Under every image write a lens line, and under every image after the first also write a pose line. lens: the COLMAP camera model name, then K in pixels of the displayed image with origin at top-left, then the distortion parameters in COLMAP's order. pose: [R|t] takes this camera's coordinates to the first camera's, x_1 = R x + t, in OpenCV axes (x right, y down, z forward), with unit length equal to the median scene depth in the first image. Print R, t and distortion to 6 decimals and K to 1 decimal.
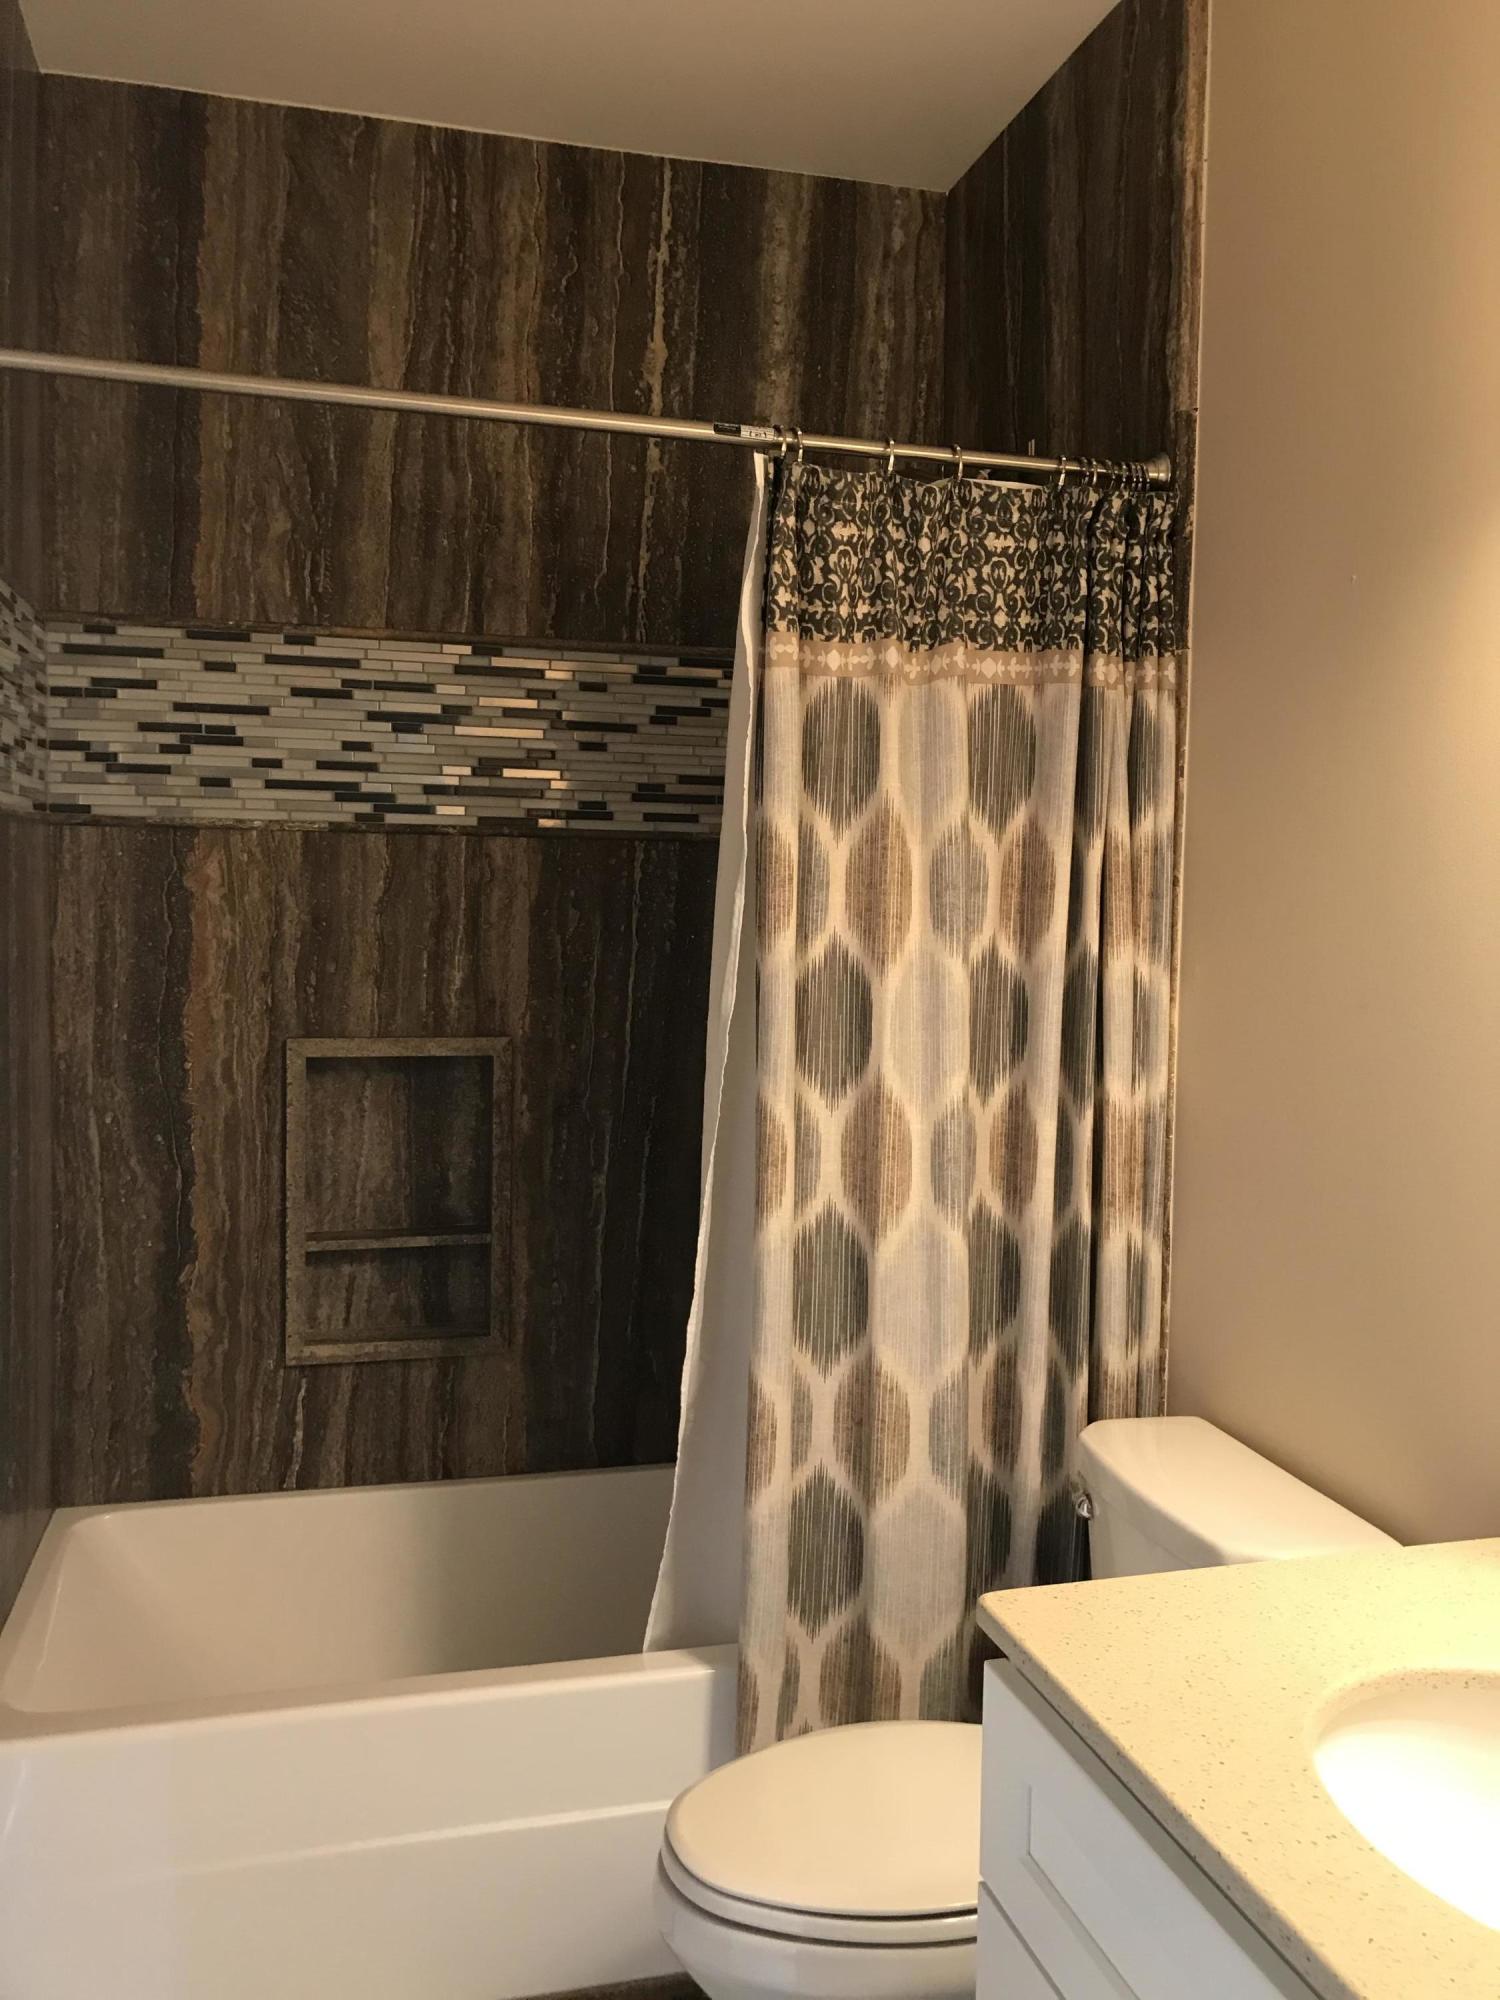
lens RADIAL K [[1647.1, 0, 740.4], [0, 1647.1, 1002.6], [0, 0, 1]] dist [0.016525, -0.001556]
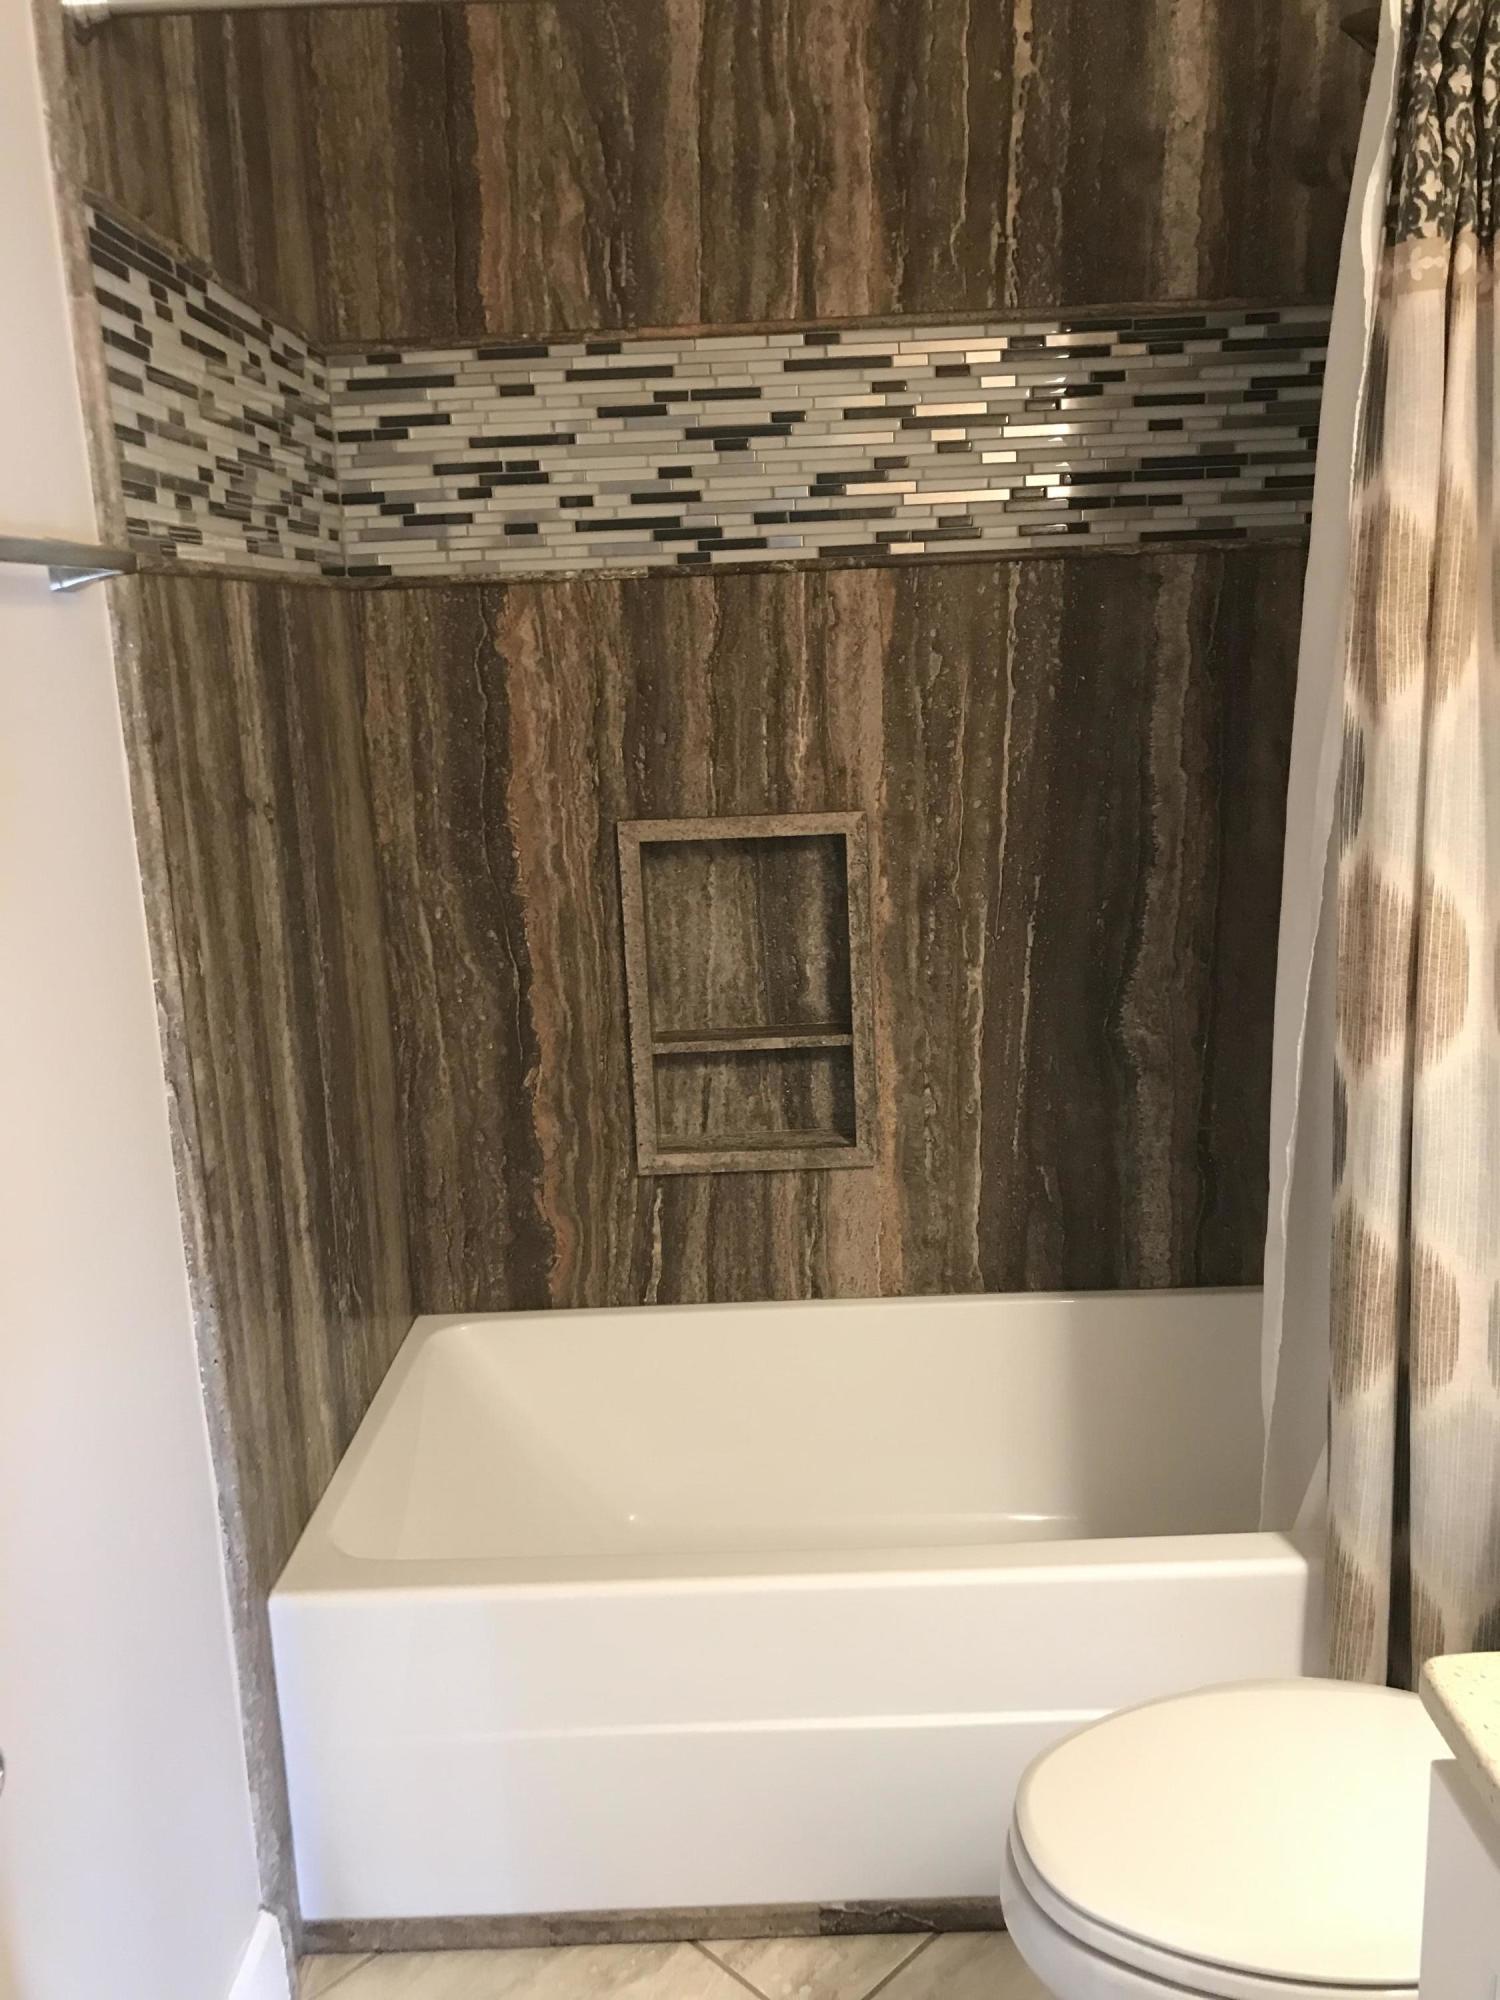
lens RADIAL K [[1647.1, 0, 759.2], [0, 1647.1, 988.9], [0, 0, 1]] dist [0.016525, -0.001556]
pose [[0.965824, -0.002733, -0.259184, 0.029094], [0.042308, 0.988196, 0.147237, -0.016048], [0.255722, -0.153171, 0.954539, 0.157760]]
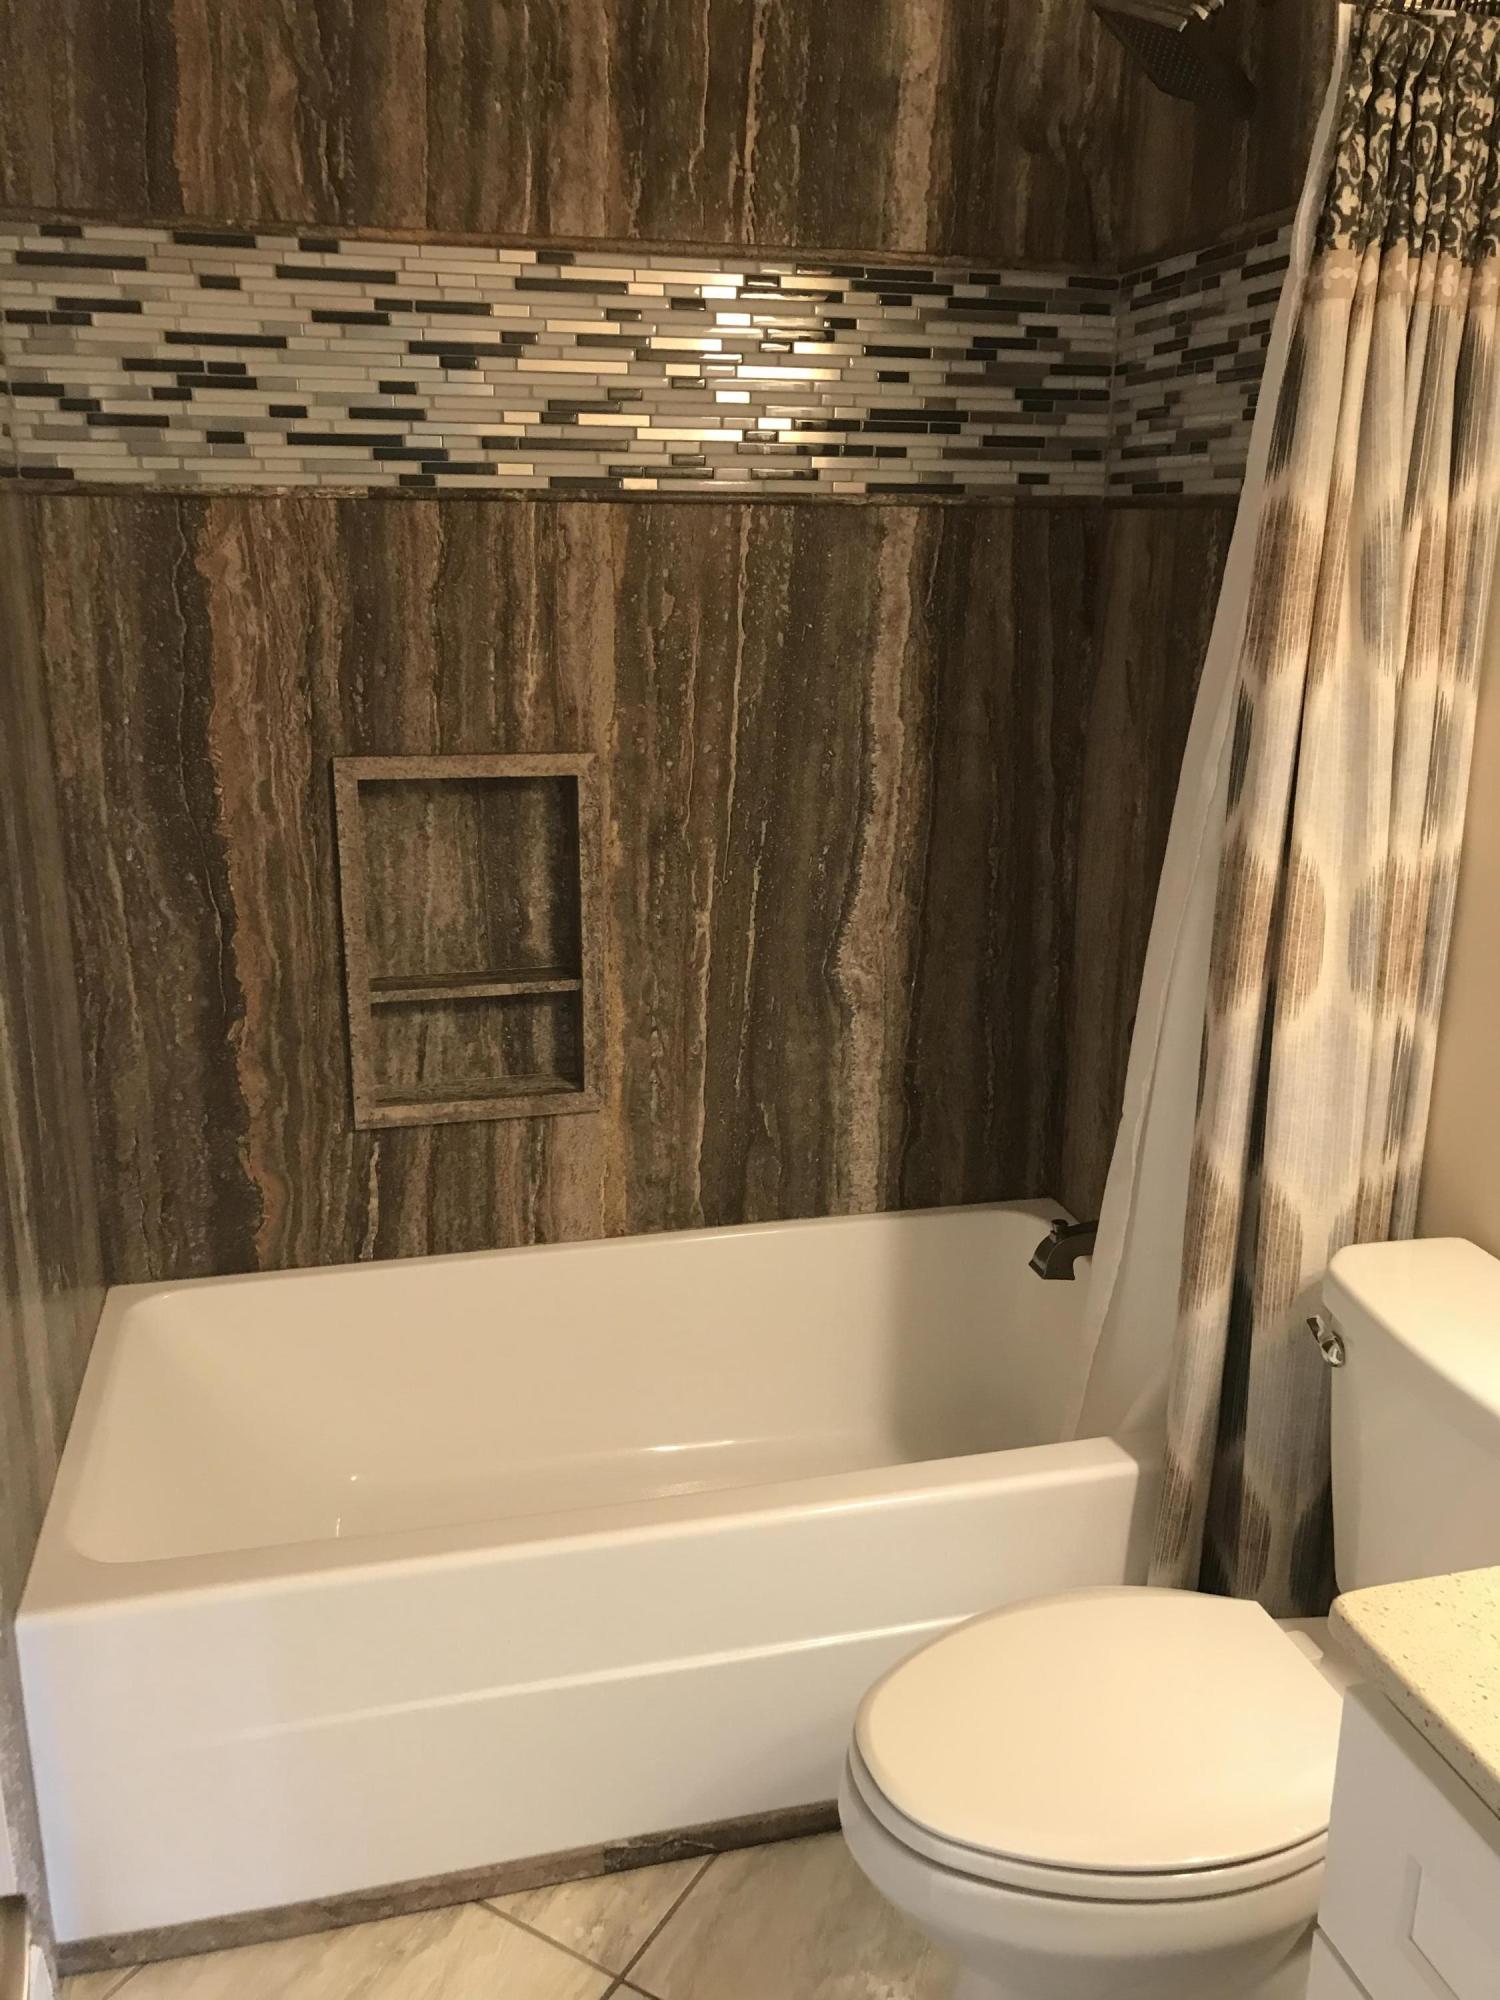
lens RADIAL K [[1647.1, 0, 755.4], [0, 1647.1, 999.9], [0, 0, 1]] dist [0.016525, -0.001556]
pose [[0.999955, -0.007387, -0.005908, -0.056429], [0.008452, 0.978214, 0.207425, -0.029676], [0.004247, -0.207466, 0.978233, 0.155223]]
